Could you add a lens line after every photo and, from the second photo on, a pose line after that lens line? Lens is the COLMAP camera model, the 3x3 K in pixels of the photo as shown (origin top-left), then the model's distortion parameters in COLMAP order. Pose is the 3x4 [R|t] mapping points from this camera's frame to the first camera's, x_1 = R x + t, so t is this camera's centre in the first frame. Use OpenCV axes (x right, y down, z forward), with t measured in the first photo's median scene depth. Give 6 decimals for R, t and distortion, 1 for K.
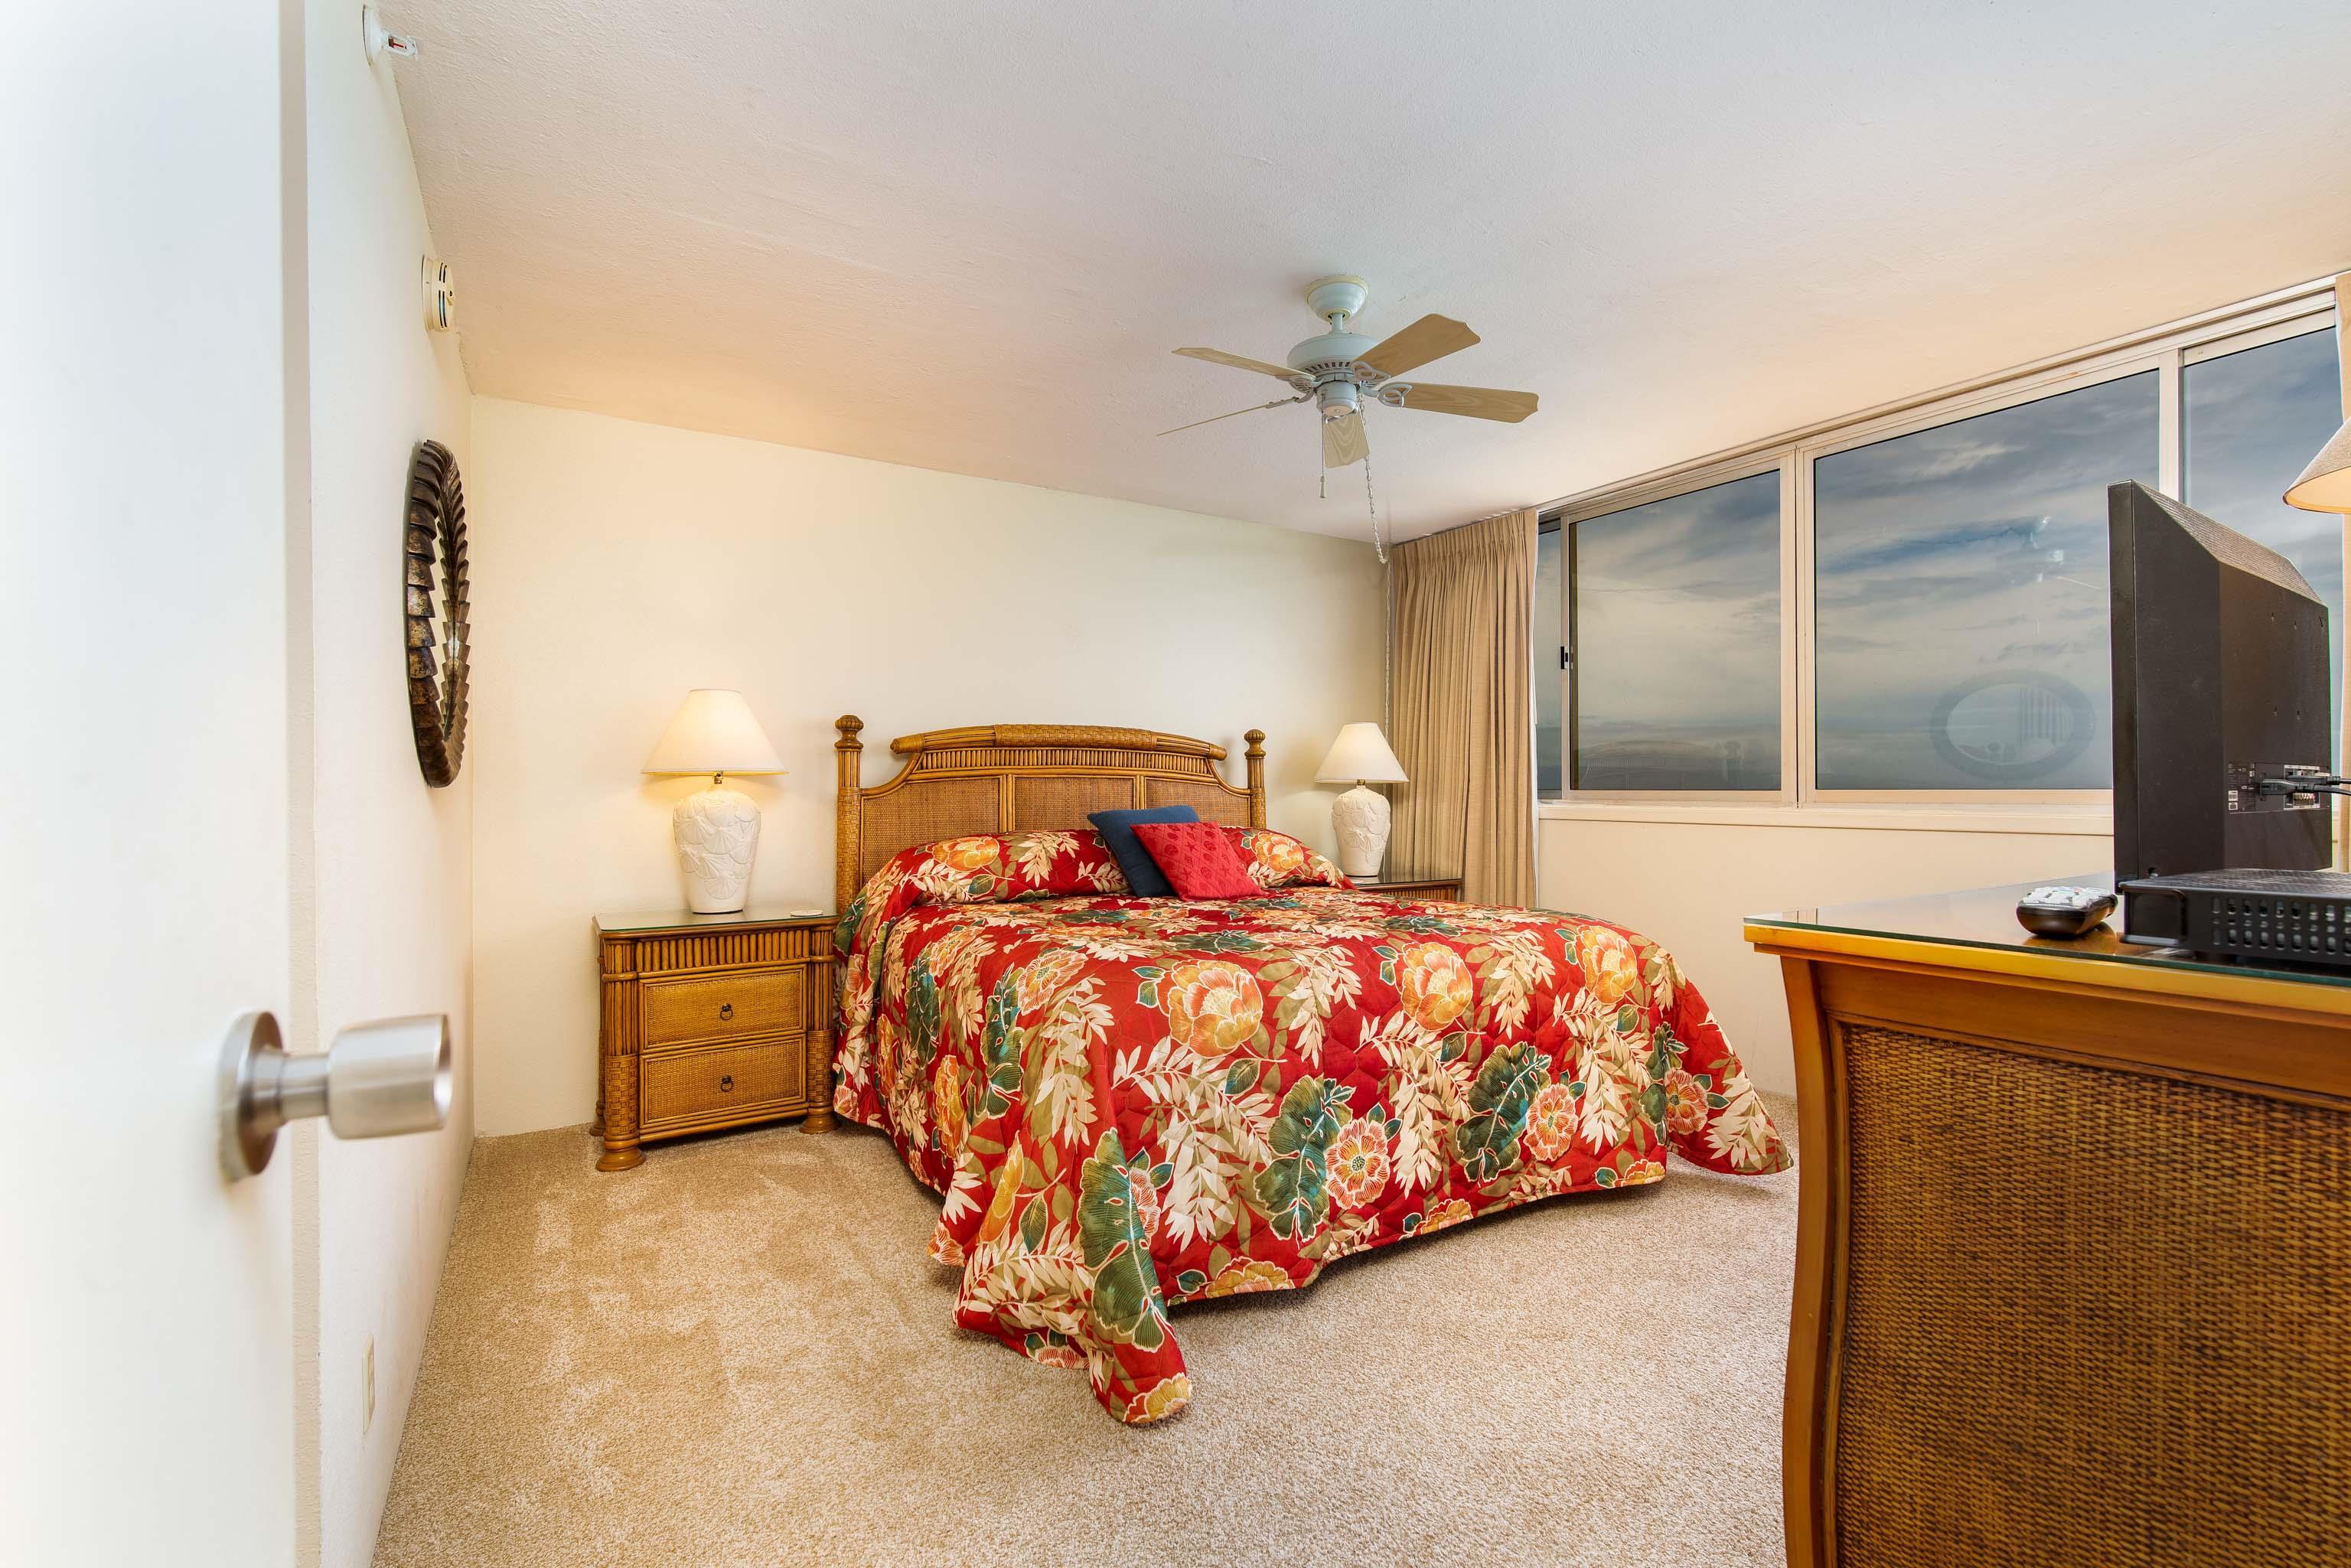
lens RADIAL K [[1009.1, 0, 1173.8], [0, 1009.1, 801.0], [0, 0, 1]] dist [0.001186, 0.001104]
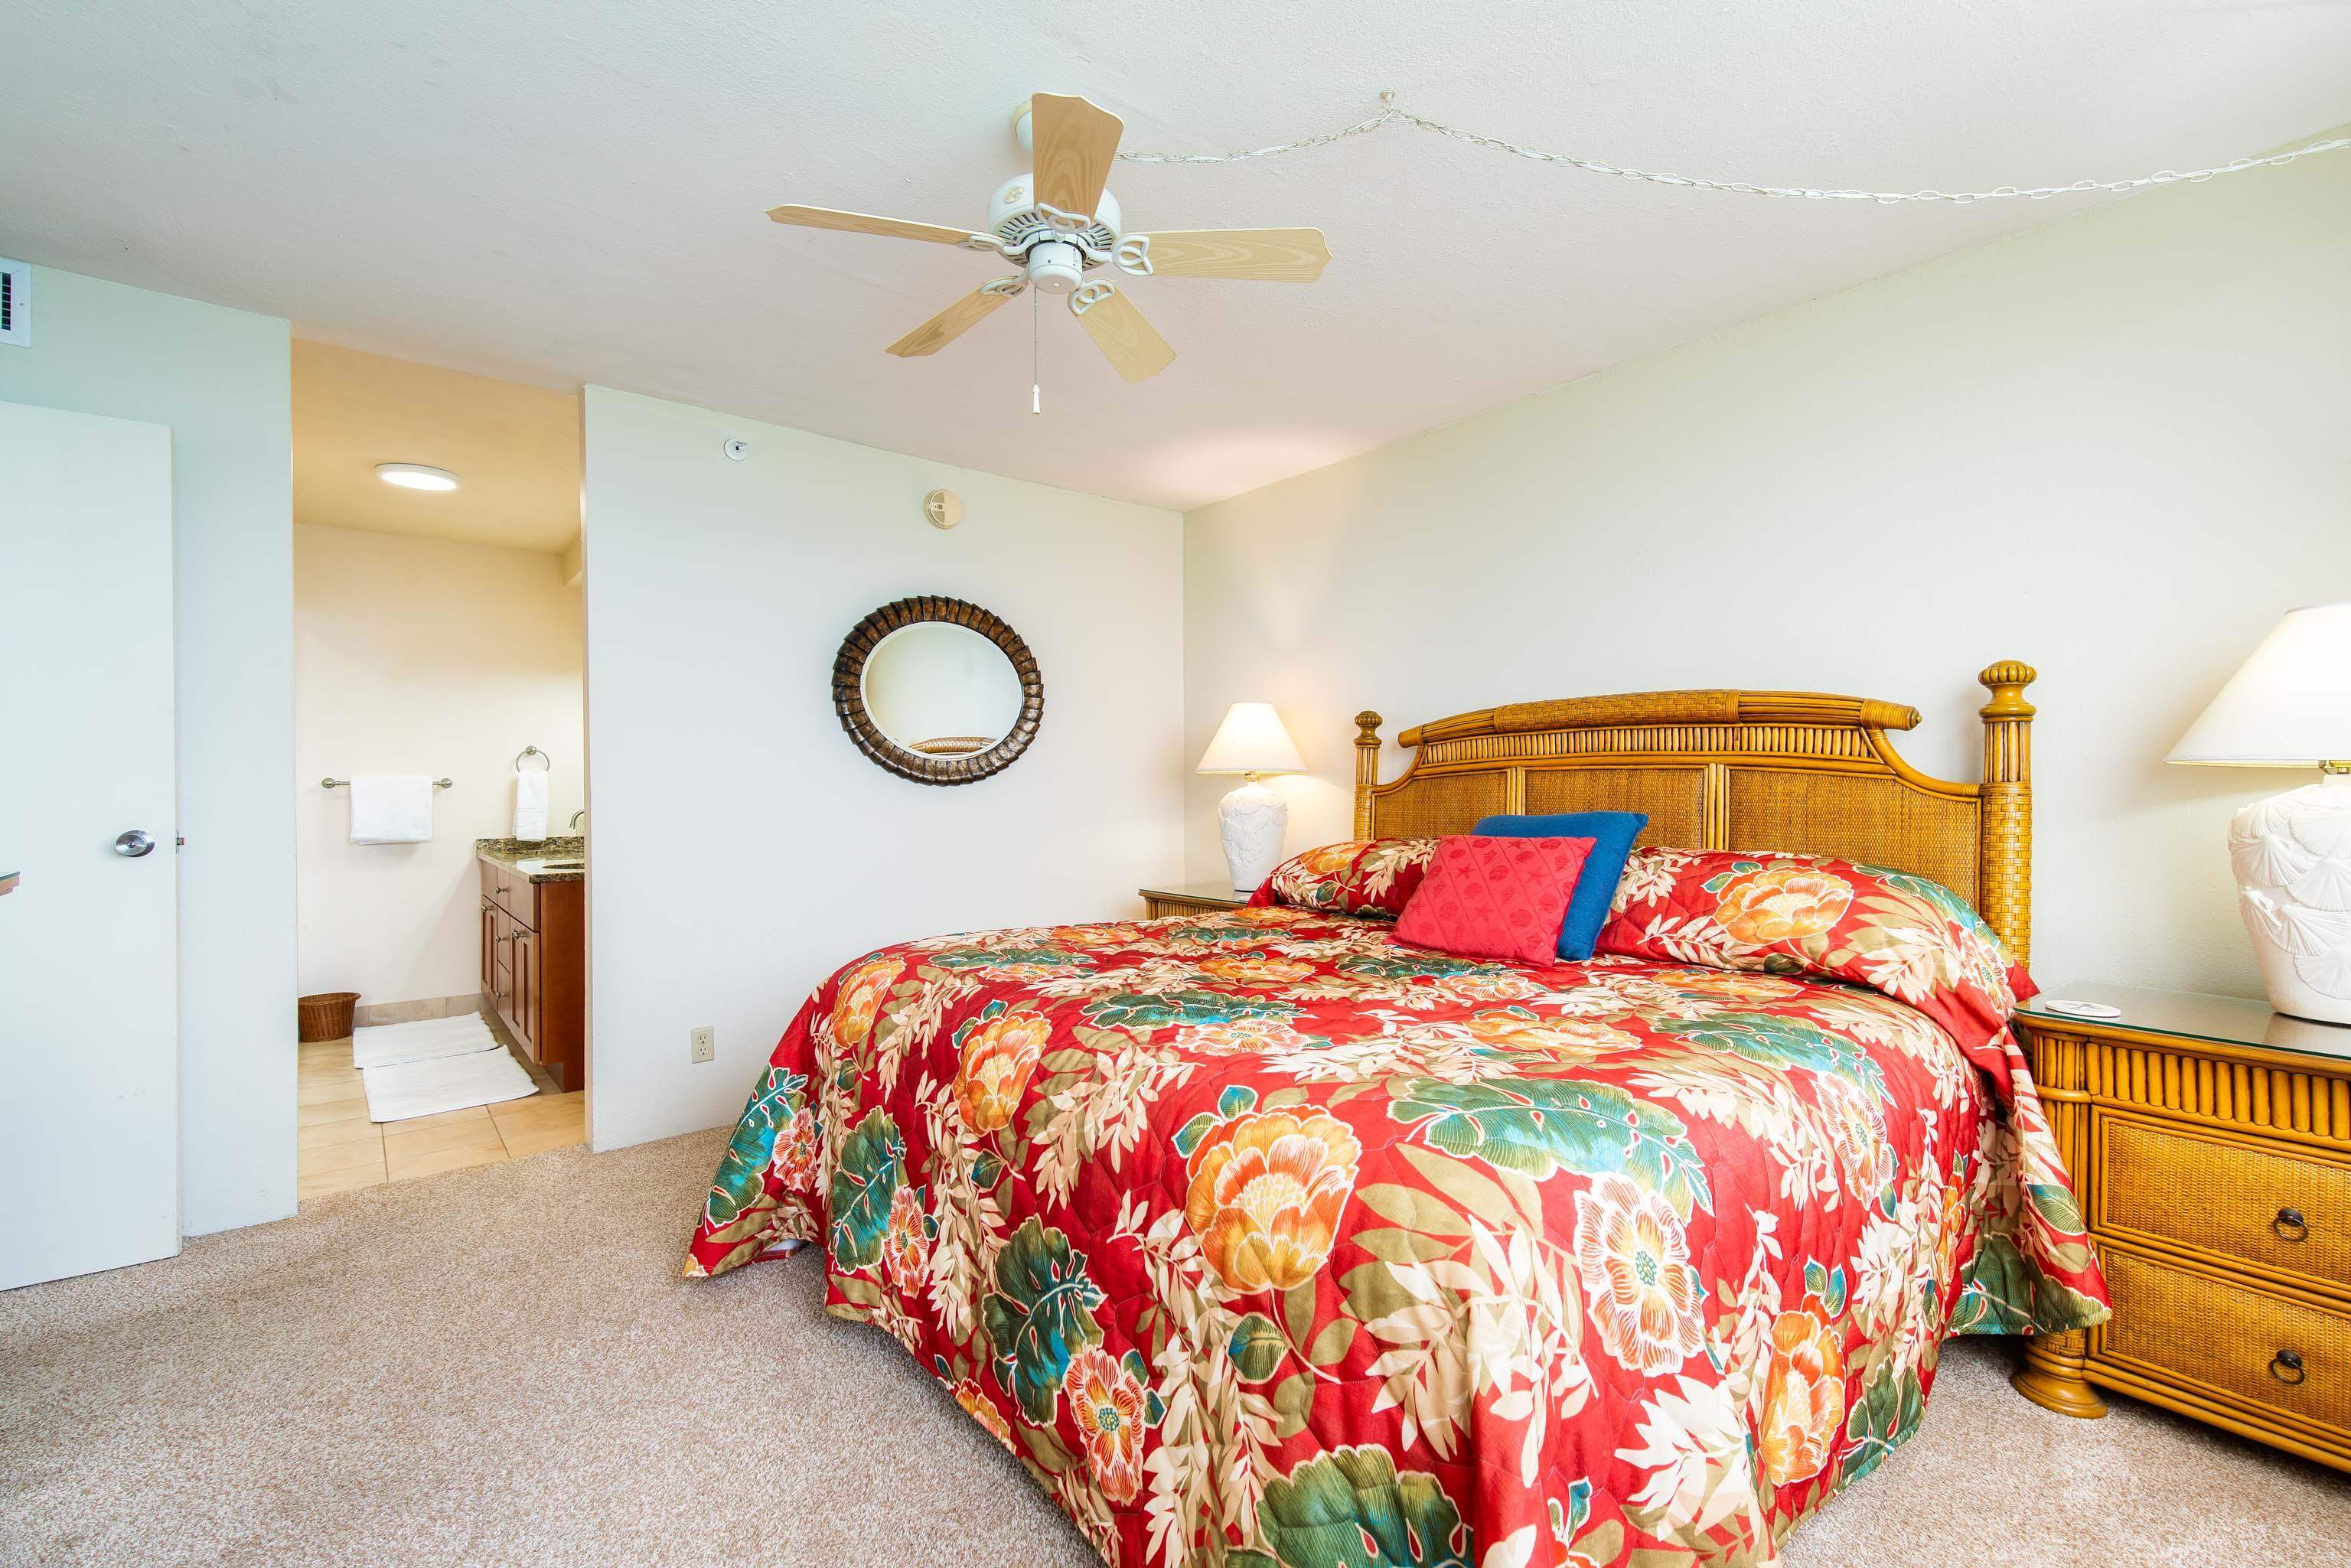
lens RADIAL K [[1009.1, 0, 1160.9], [0, 1009.1, 780.3], [0, 0, 1]] dist [0.001186, 0.001104]
pose [[0.131567, -0.001999, -0.991305, 0.626506], [-0.005400, 0.999982, -0.002733, -0.012749], [0.991293, 0.005713, 0.131554, 0.660751]]
